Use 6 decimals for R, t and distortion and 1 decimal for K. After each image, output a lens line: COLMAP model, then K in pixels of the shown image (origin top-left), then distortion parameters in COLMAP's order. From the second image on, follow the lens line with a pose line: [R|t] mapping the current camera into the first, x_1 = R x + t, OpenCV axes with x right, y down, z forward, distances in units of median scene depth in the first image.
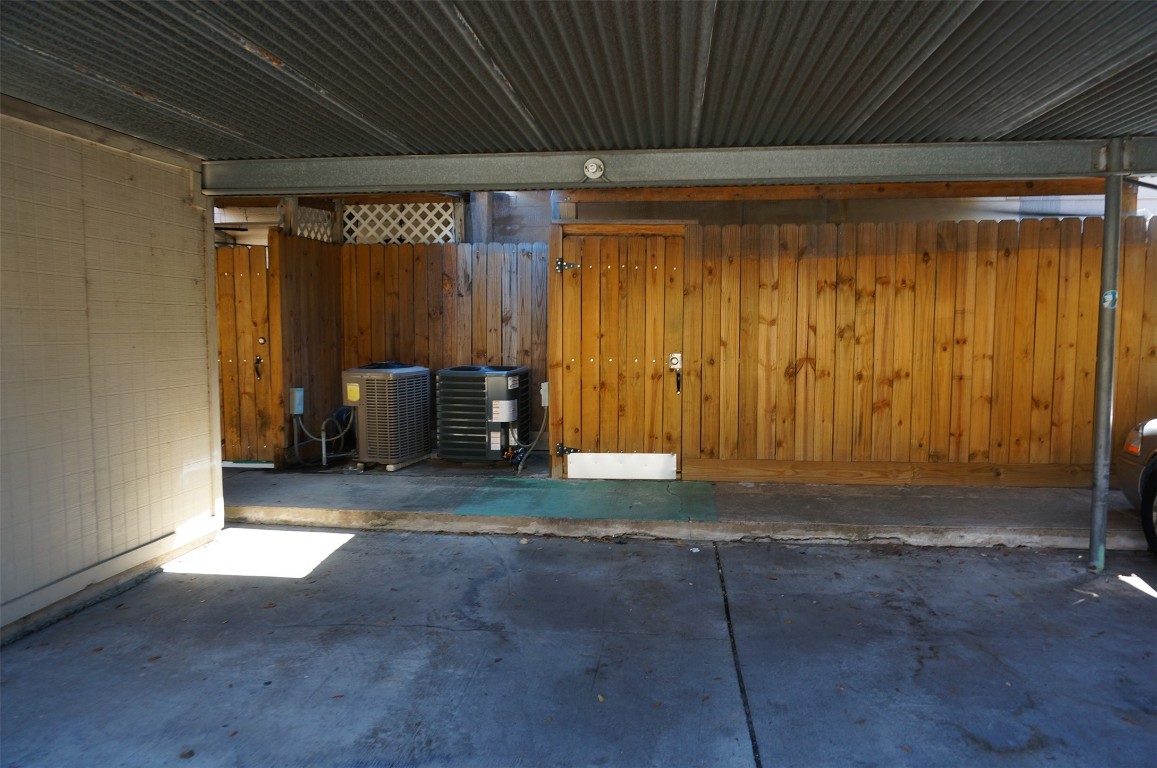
lens RADIAL K [[776.6, 0, 577.5], [0, 776.6, 389.4], [0, 0, 1]] dist [-0.033325, 0.019617]
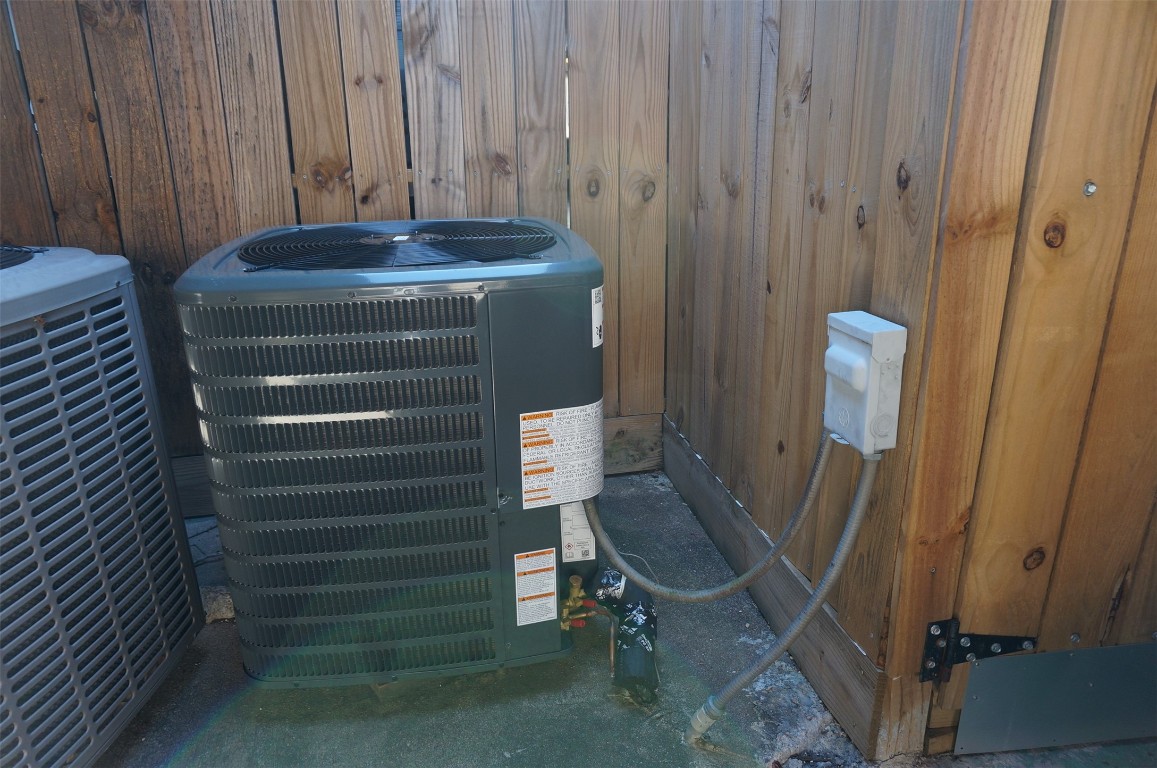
lens RADIAL K [[776.6, 0, 577.5], [0, 776.6, 389.4], [0, 0, 1]] dist [-0.033325, 0.019617]
pose [[0.942033, -0.119645, 0.313462, -0.183967], [0.045689, 0.971300, 0.233427, -0.043400], [-0.332394, -0.205574, 0.920464, 0.959249]]
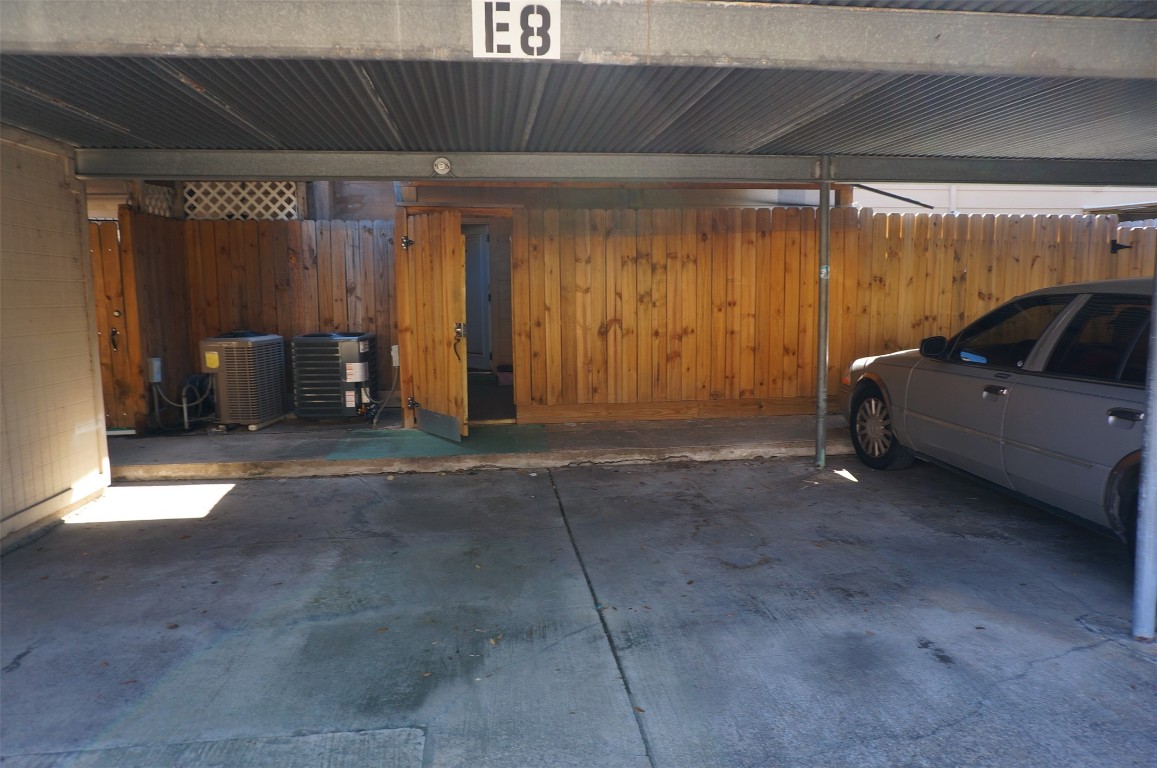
lens RADIAL K [[776.6, 0, 577.5], [0, 776.6, 389.4], [0, 0, 1]] dist [-0.033325, 0.019617]
pose [[0.971548, -0.040459, 0.233362, -0.055750], [0.030420, 0.998457, 0.046461, 0.012046], [-0.234881, -0.038040, 0.971279, -0.194568]]
